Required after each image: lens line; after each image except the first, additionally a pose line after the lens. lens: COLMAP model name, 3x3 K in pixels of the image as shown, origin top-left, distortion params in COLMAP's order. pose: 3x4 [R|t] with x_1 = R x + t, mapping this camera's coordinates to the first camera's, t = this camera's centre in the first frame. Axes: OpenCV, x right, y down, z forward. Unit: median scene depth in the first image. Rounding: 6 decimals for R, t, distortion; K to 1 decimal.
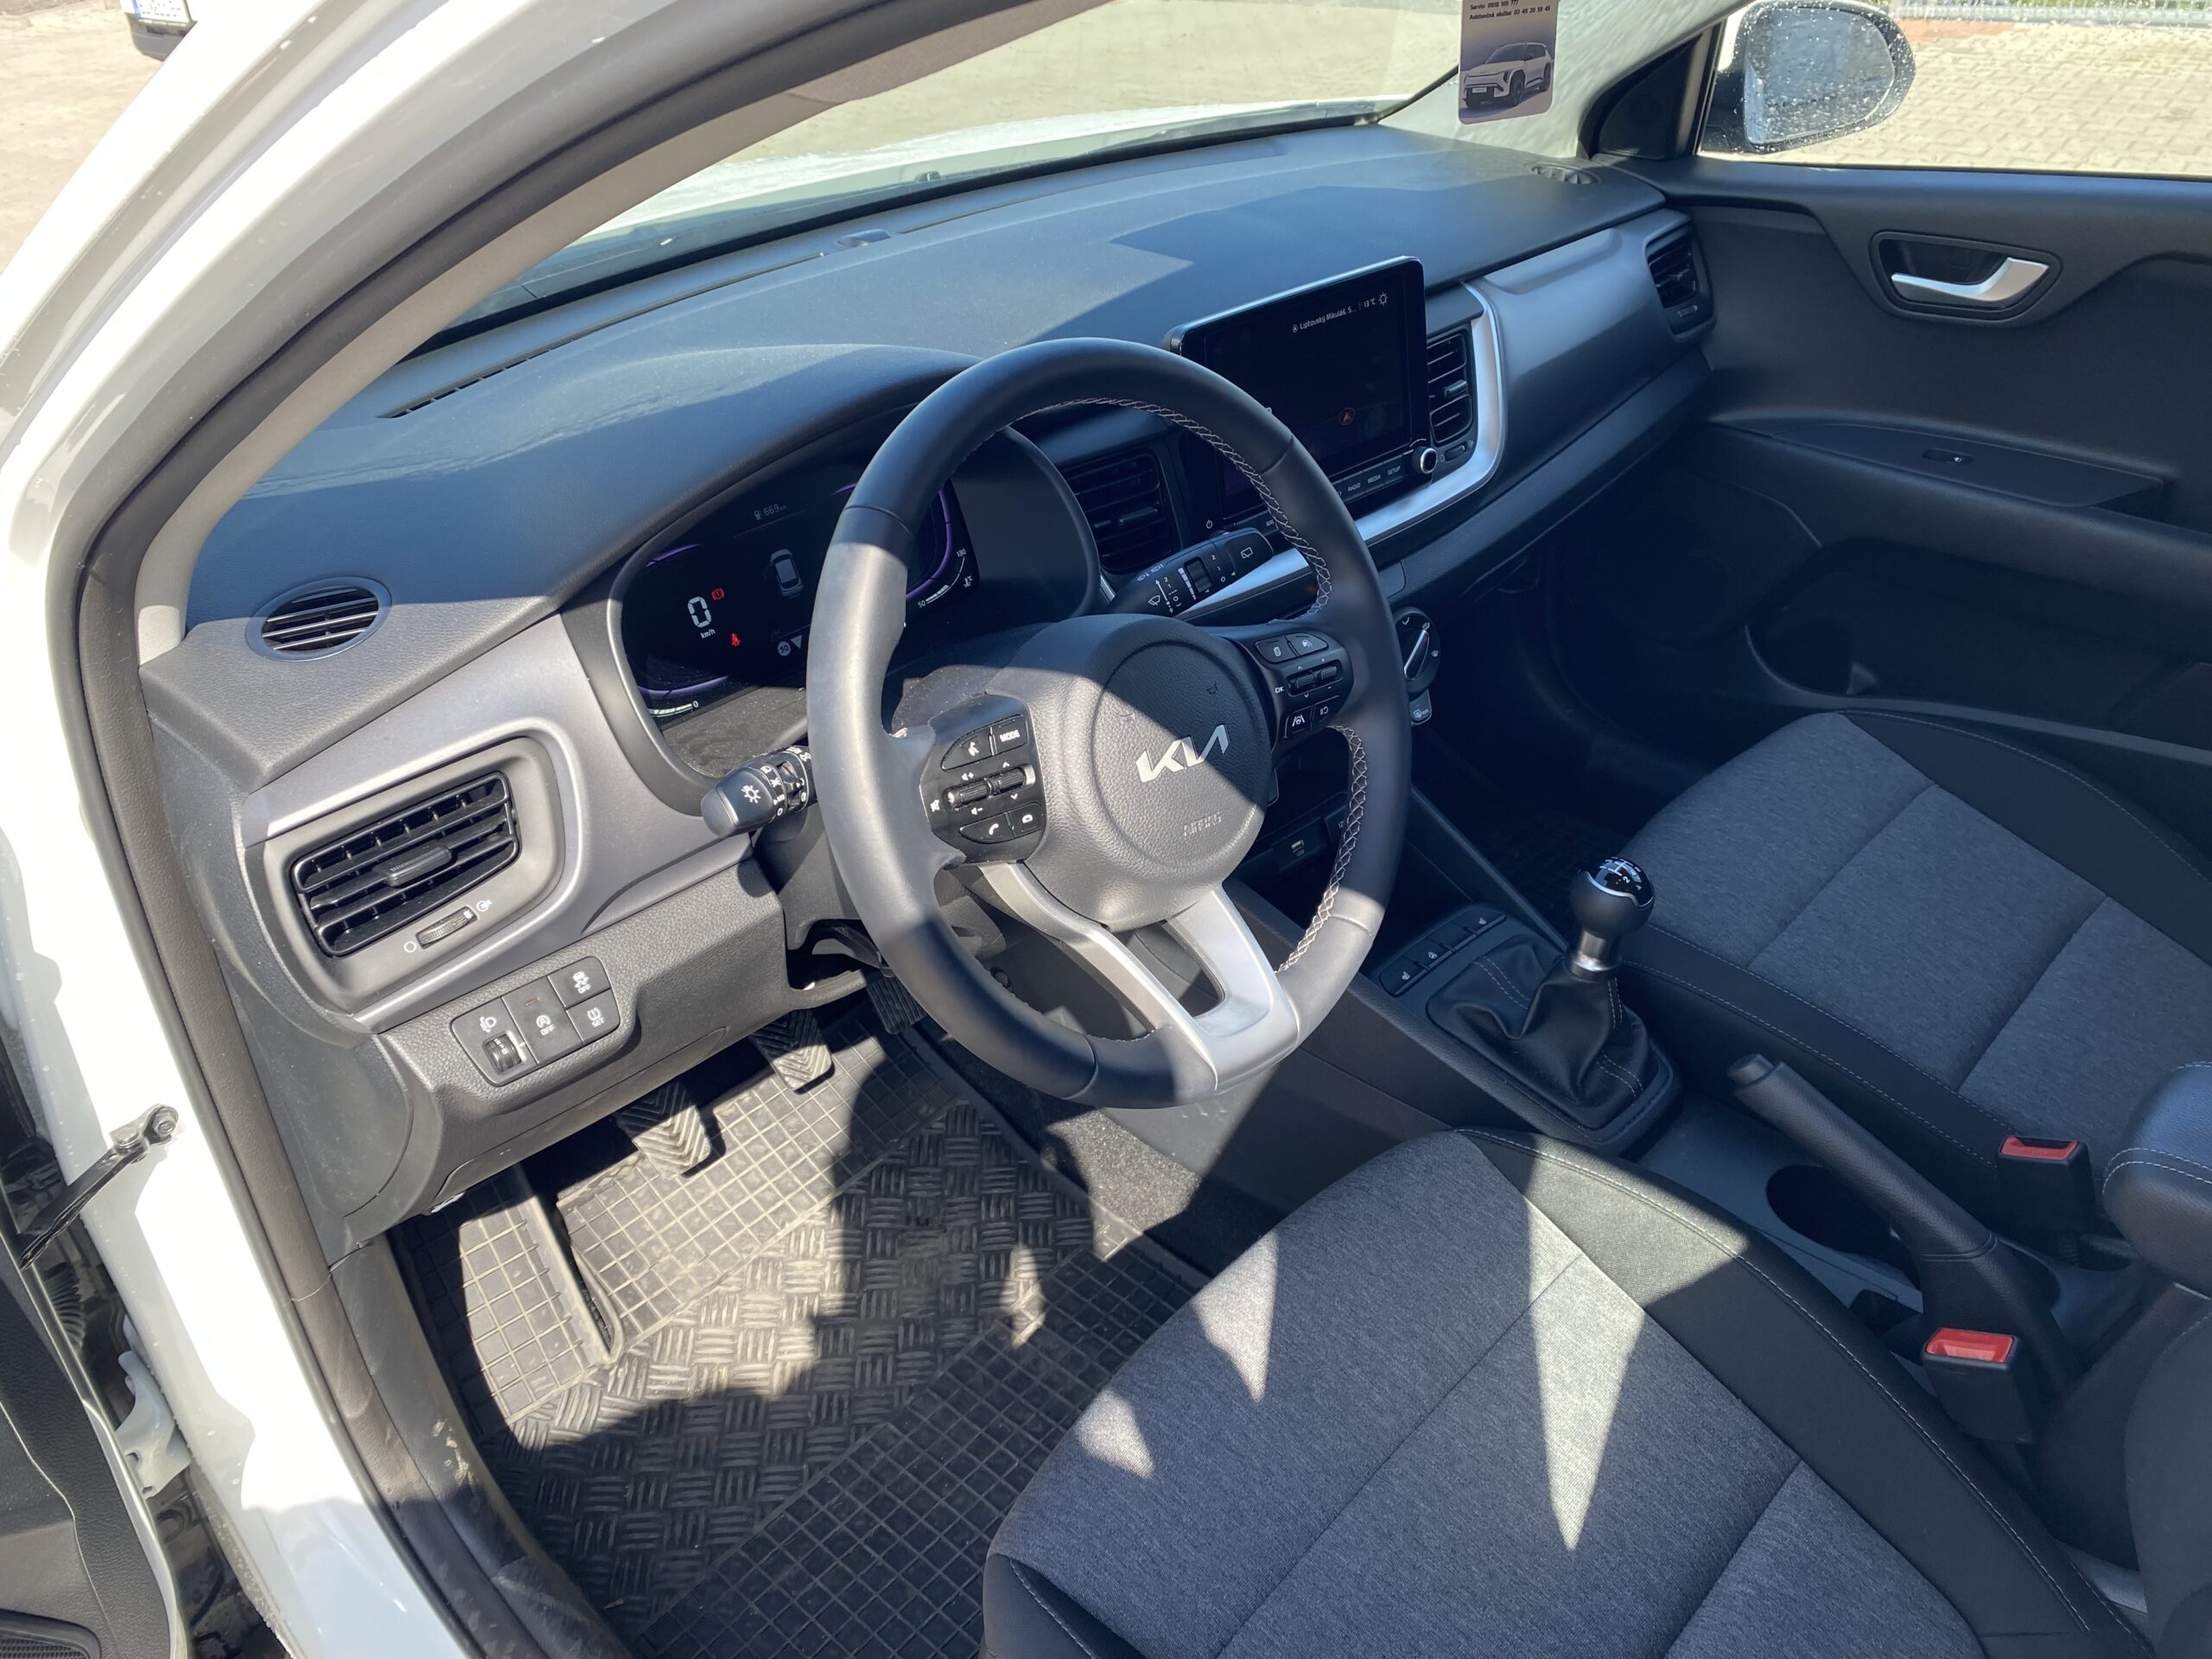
lens RADIAL K [[1650.4, 0, 1109.1], [0, 1650.4, 792.8], [0, 0, 1]] dist [0.113621, -0.334471]
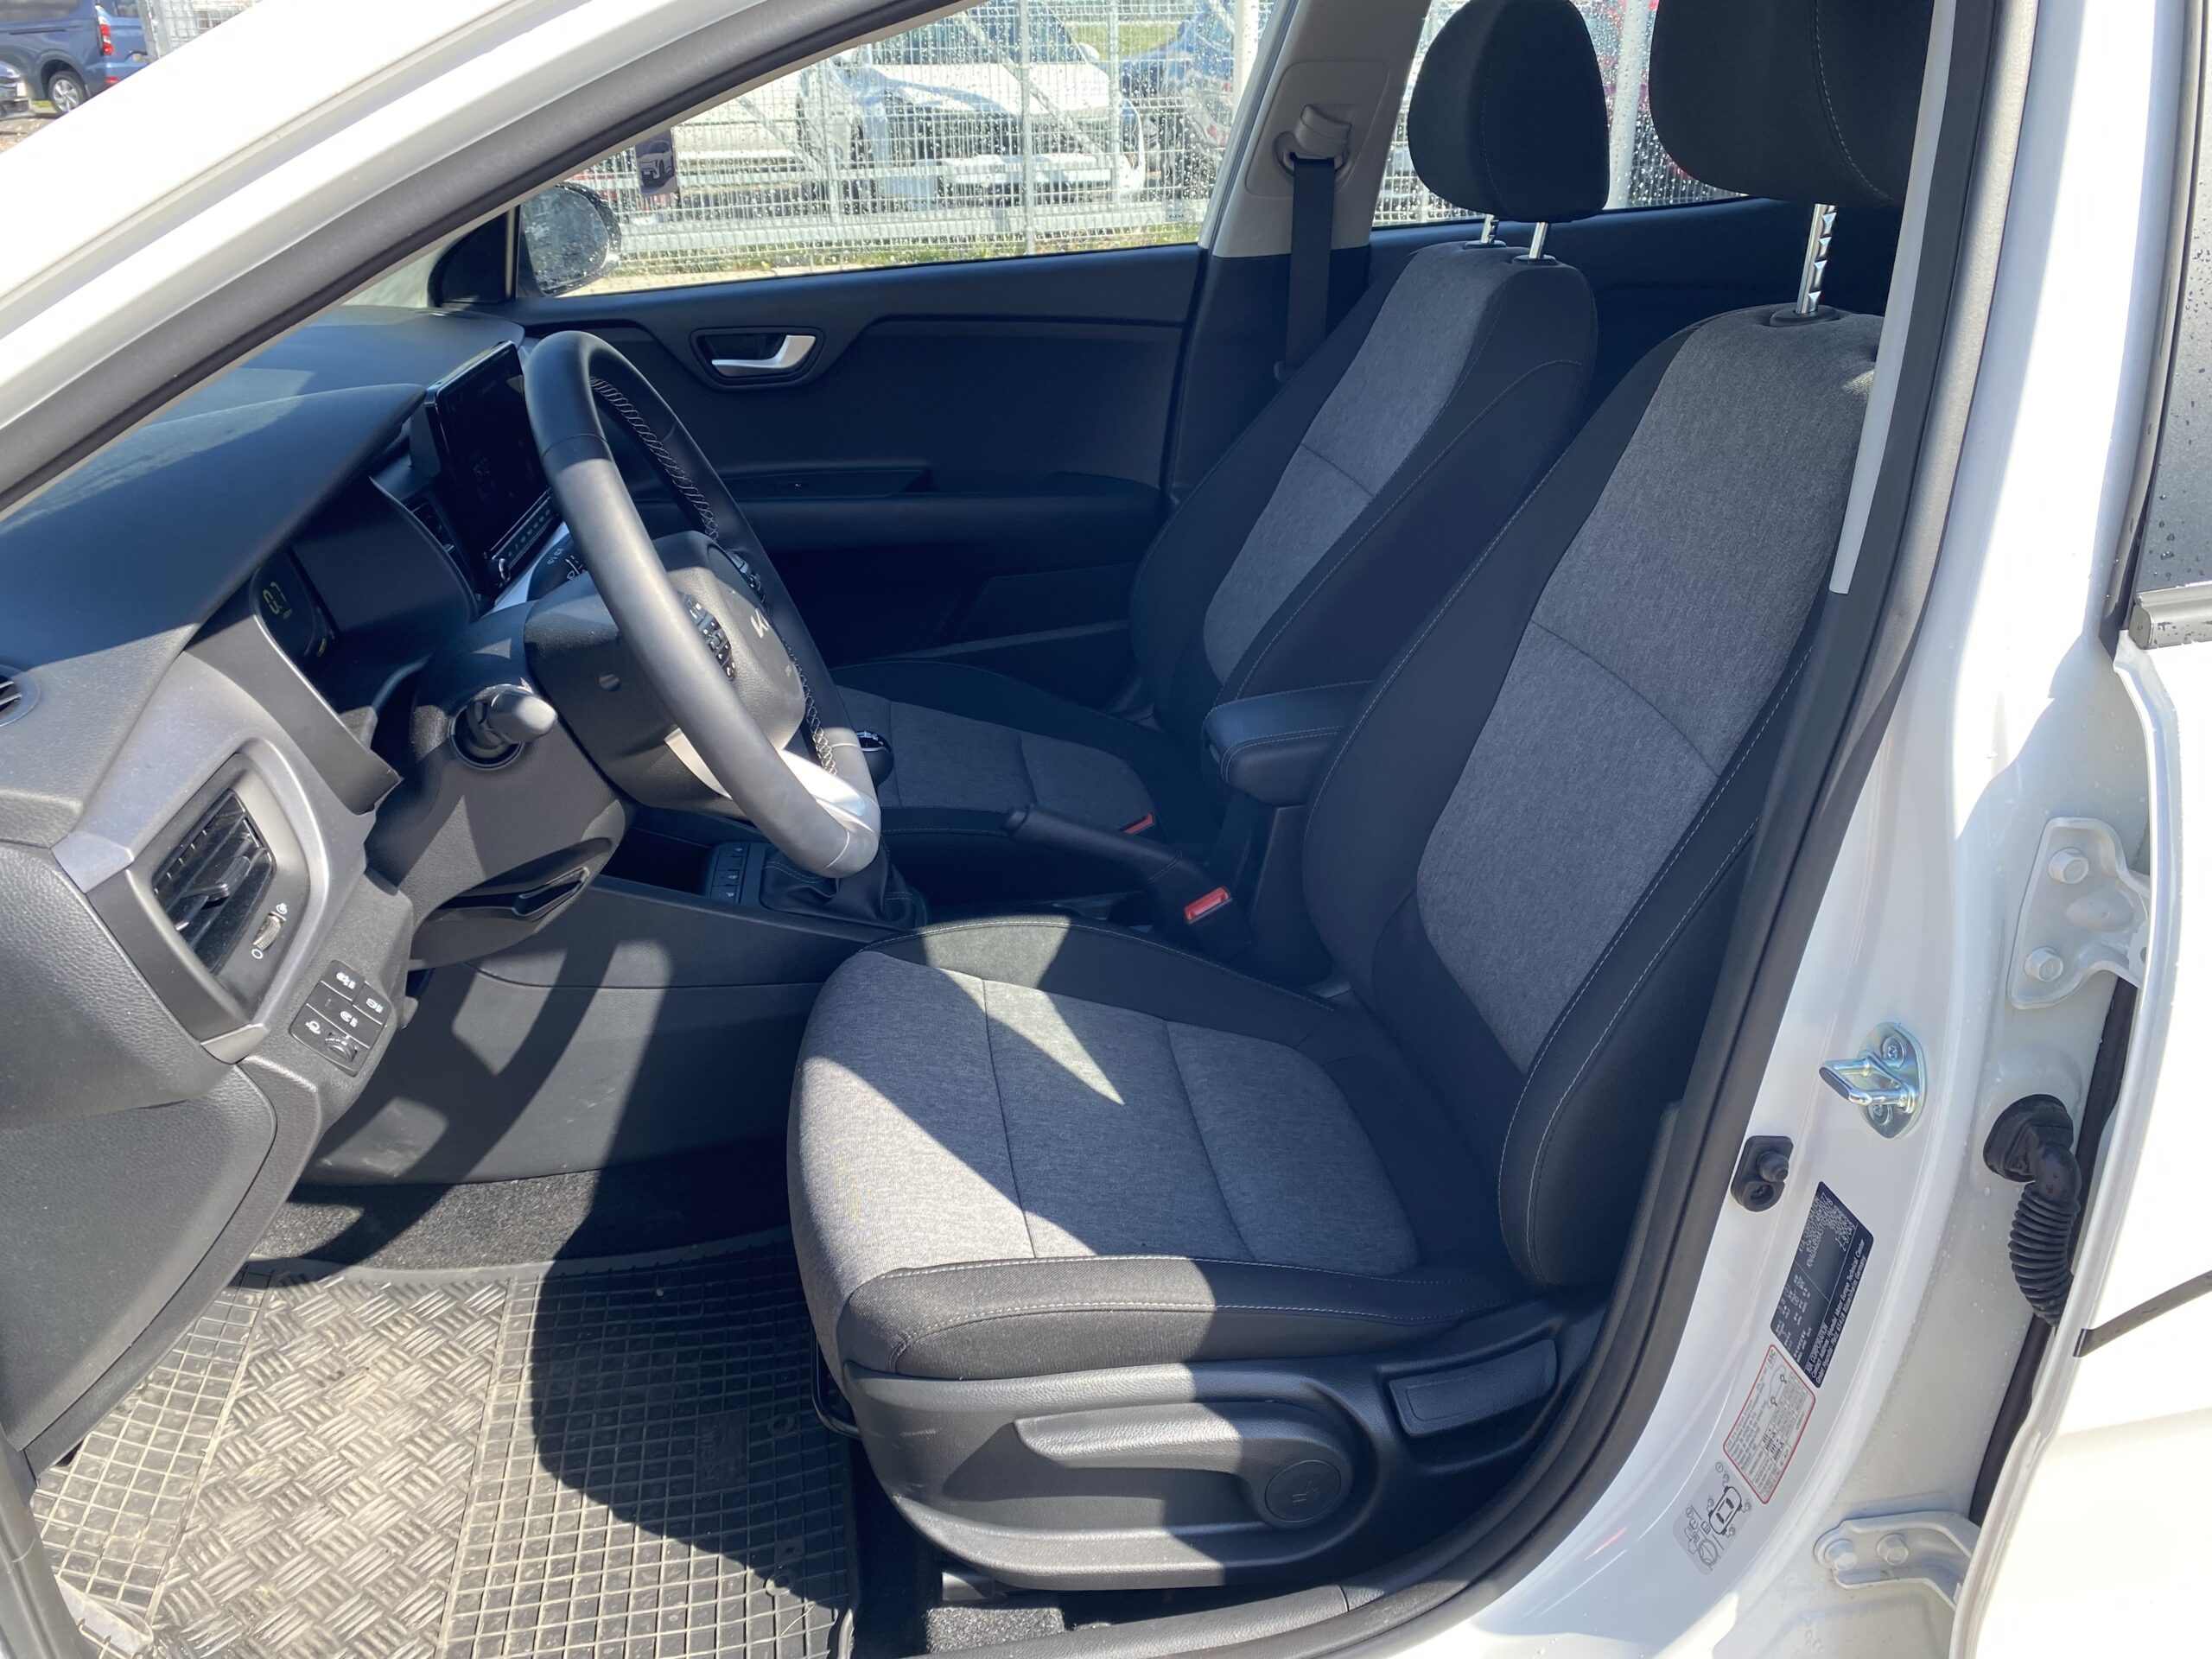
lens RADIAL K [[1731.0, 0, 1106.0], [0, 1731.0, 829.5], [0, 0, 1]] dist [-0.027828, -0.002876]
pose [[0.586931, -0.279472, 0.759873, -0.535086], [0.388459, 0.920659, 0.038559, 0.110196], [-0.710360, 0.272548, 0.648927, -0.026566]]
